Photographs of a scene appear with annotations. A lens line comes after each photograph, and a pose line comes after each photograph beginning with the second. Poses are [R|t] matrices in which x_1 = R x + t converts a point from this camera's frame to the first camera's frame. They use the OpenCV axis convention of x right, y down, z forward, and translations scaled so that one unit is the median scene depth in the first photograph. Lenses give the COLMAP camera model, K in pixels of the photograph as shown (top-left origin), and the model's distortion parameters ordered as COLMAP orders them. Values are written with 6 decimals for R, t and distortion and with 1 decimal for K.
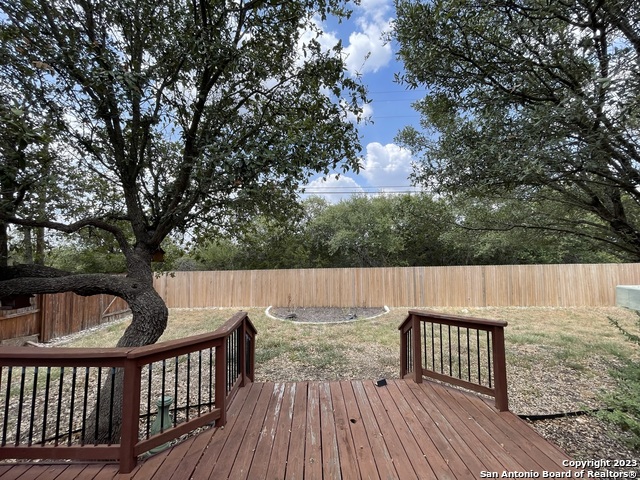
lens RADIAL K [[258.2, 0, 317.7], [0, 258.2, 241.5], [0, 0, 1]] dist [-0.000838, -0.000005]
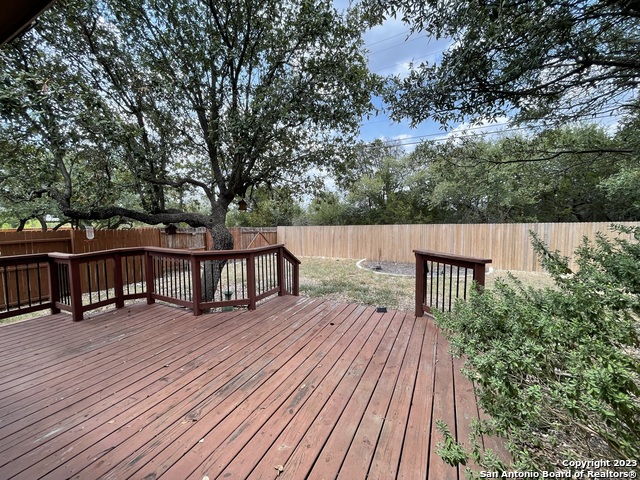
lens RADIAL K [[258.2, 0, 317.7], [0, 258.2, 241.5], [0, 0, 1]] dist [-0.000838, -0.000005]
pose [[0.884046, 0.040430, -0.465648, 0.218988], [0.028347, 0.989780, 0.139756, 0.036312], [0.466540, -0.136750, 0.873865, -0.032711]]
